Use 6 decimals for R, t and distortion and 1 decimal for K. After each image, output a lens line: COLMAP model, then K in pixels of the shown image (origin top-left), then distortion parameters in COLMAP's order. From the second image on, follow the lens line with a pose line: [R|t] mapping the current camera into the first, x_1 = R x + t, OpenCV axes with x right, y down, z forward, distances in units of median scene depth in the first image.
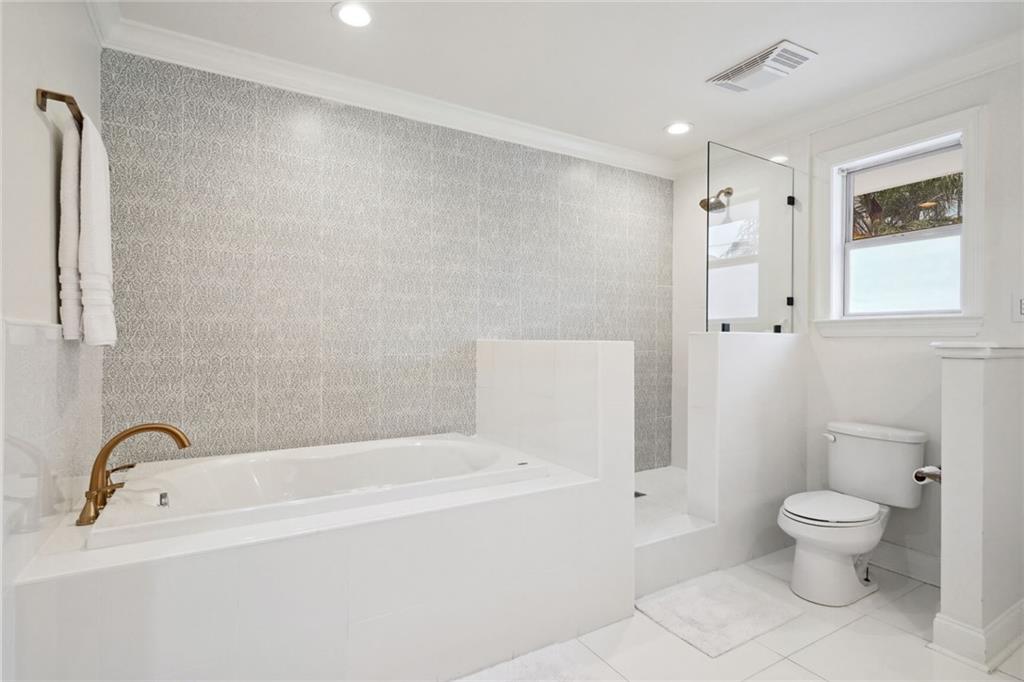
lens RADIAL K [[515.9, 0, 512.2], [0, 515.9, 339.9], [0, 0, 1]] dist [0.001431, 0.001709]
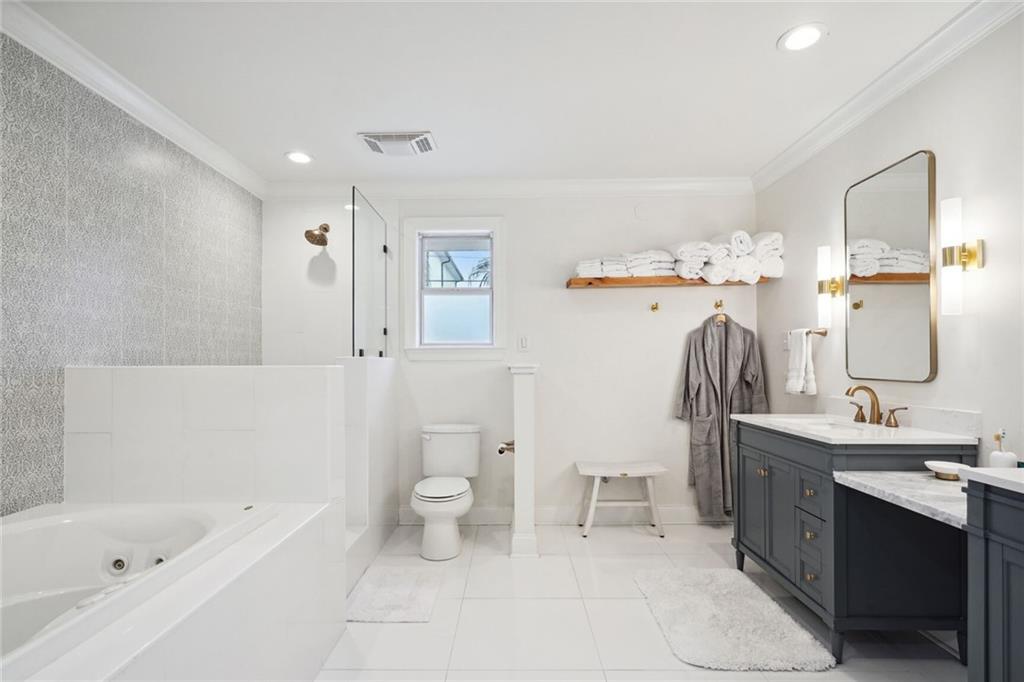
lens RADIAL K [[515.9, 0, 511.5], [0, 515.9, 359.3], [0, 0, 1]] dist [0.001431, 0.001709]
pose [[0.512188, -0.000252, 0.858874, -0.363848], [0.006712, 0.999971, -0.003709, -0.003178], [-0.858847, 0.007664, 0.512174, 0.125085]]
